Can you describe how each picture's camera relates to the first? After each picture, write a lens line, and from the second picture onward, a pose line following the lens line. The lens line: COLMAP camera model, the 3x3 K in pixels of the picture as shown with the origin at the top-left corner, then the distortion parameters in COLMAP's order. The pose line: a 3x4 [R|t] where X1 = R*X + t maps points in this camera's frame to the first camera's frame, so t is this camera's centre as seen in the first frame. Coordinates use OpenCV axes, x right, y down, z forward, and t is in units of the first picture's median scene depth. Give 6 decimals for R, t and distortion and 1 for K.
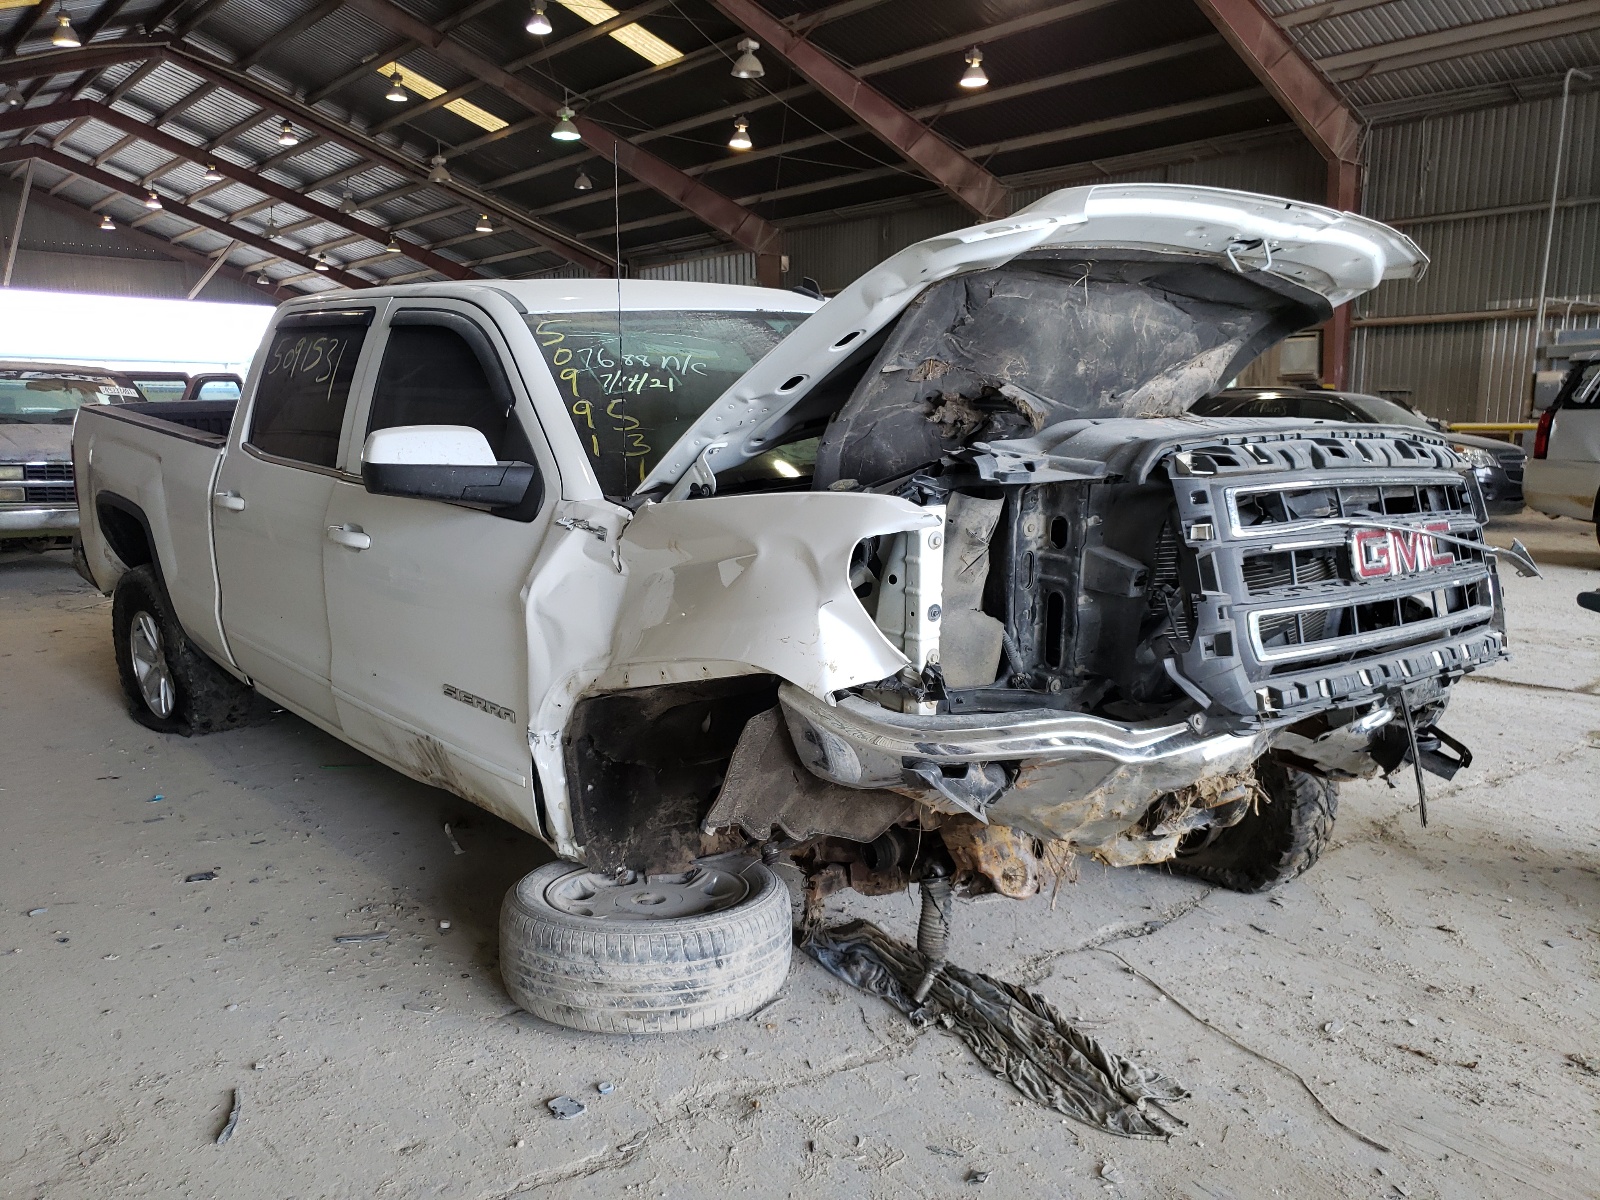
lens RADIAL K [[1149.0, 0, 800.0], [0, 1149.0, 600.0], [0, 0, 1]] dist [-0.008135, -0.002940]
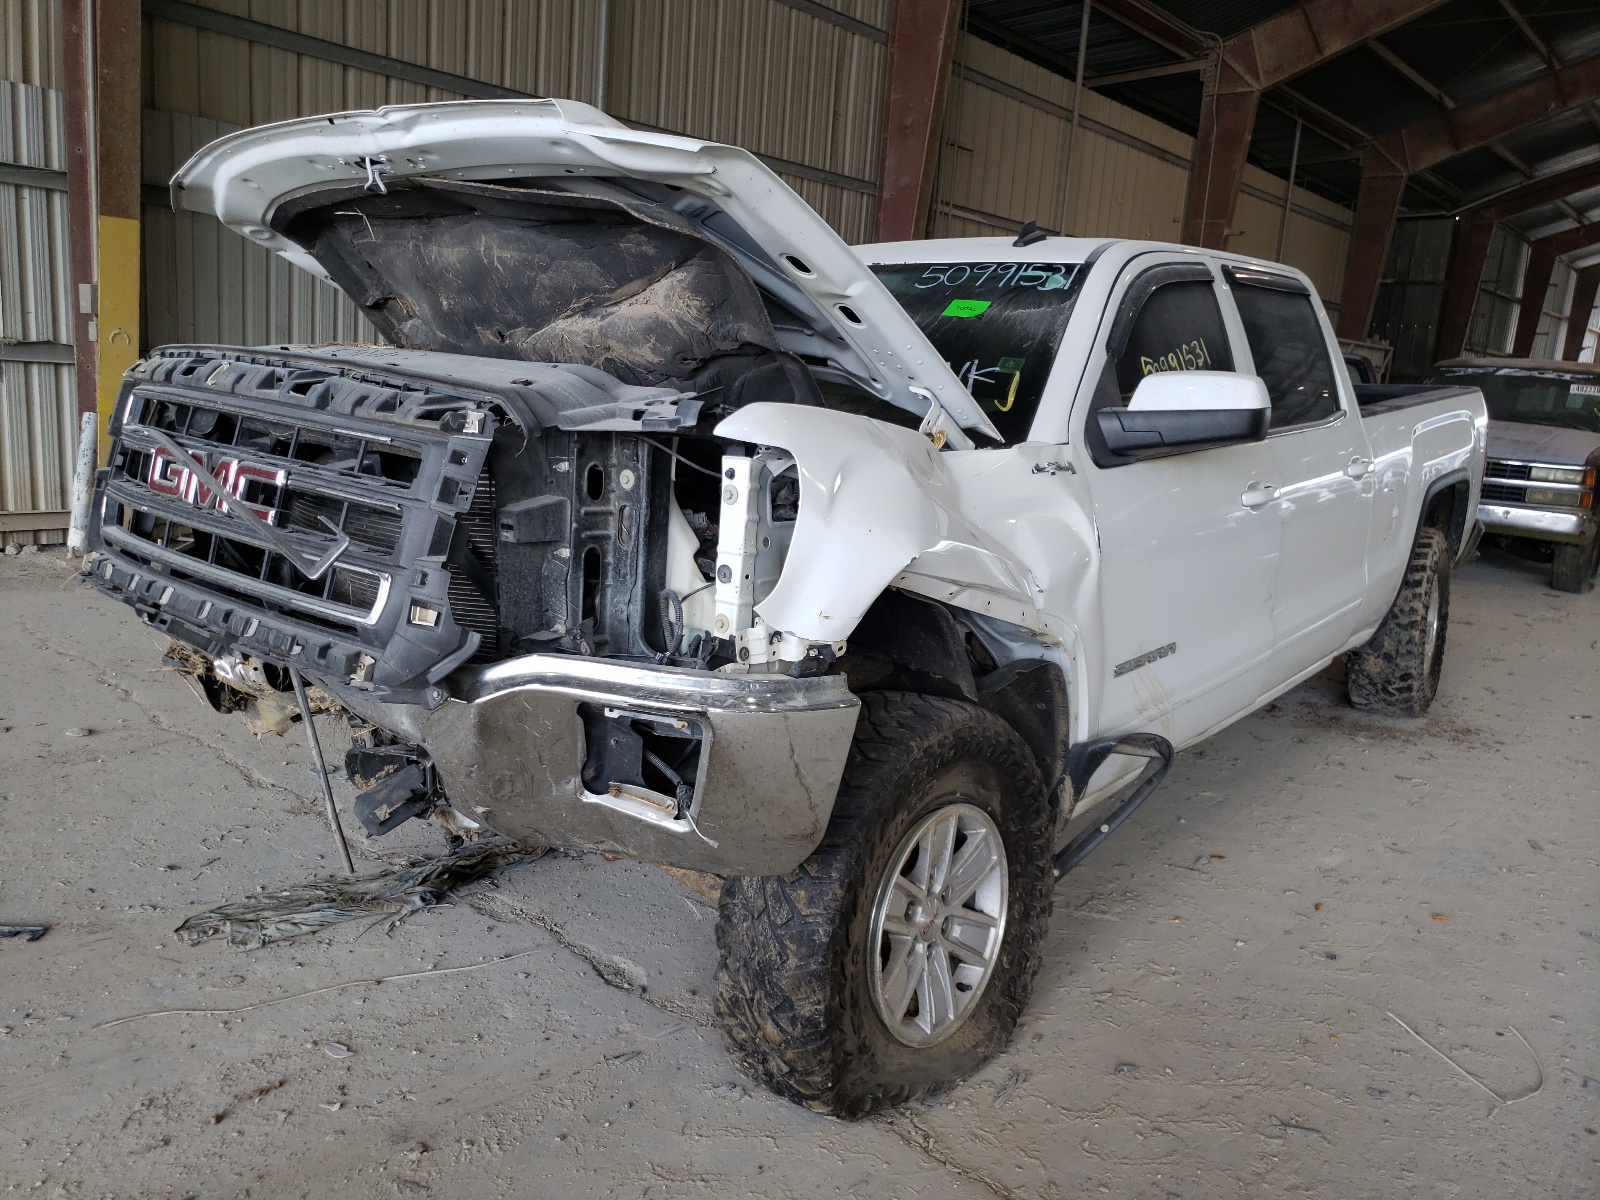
lens RADIAL K [[1212.5, 0, 800.0], [0, 1212.5, 600.0], [0, 0, 1]] dist [-0.002582, -0.001374]
pose [[0.216799, 0.202022, -0.955084, 1.396524], [-0.220901, 0.963128, 0.153580, -0.182415], [0.950895, 0.177684, 0.253432, 1.070409]]
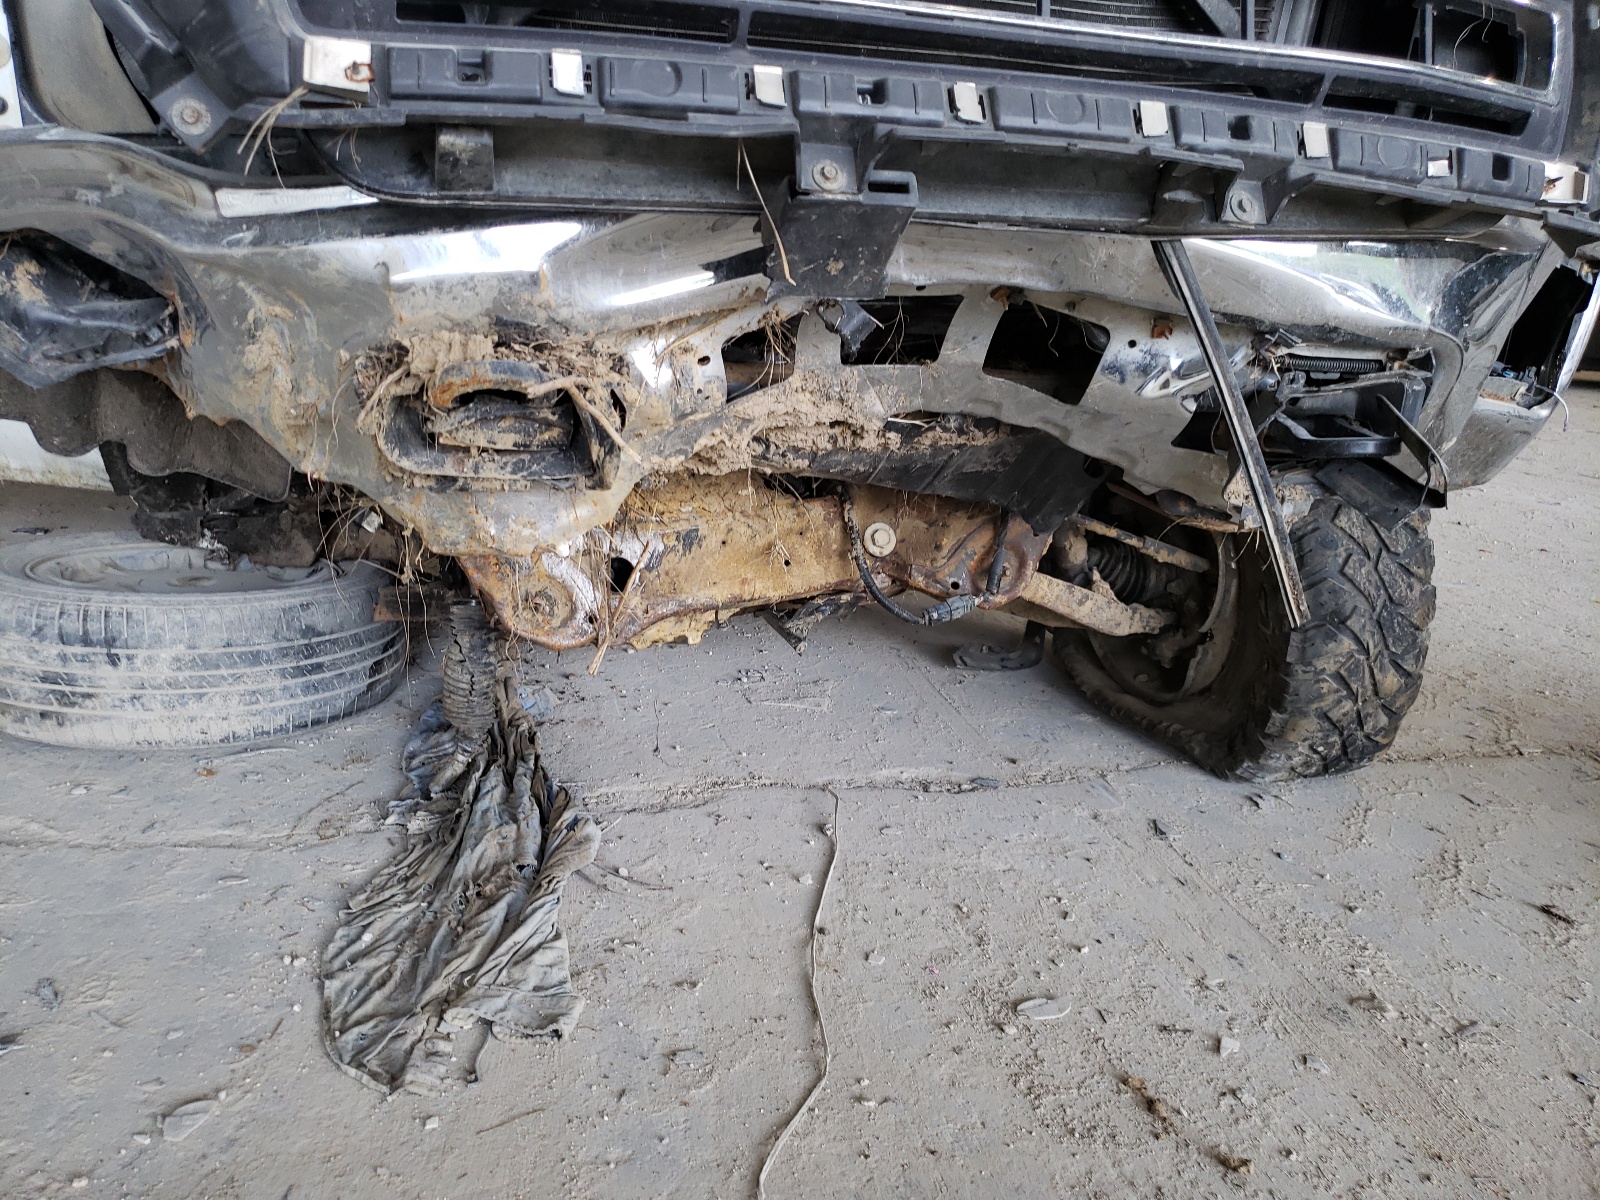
lens RADIAL K [[1212.5, 0, 800.0], [0, 1212.5, 600.0], [0, 0, 1]] dist [-0.002582, -0.001374]
pose [[0.914549, 0.145253, -0.377493, 0.556556], [-0.100179, 0.985558, 0.136523, 0.147979], [0.391872, -0.087040, 0.915893, 0.518955]]
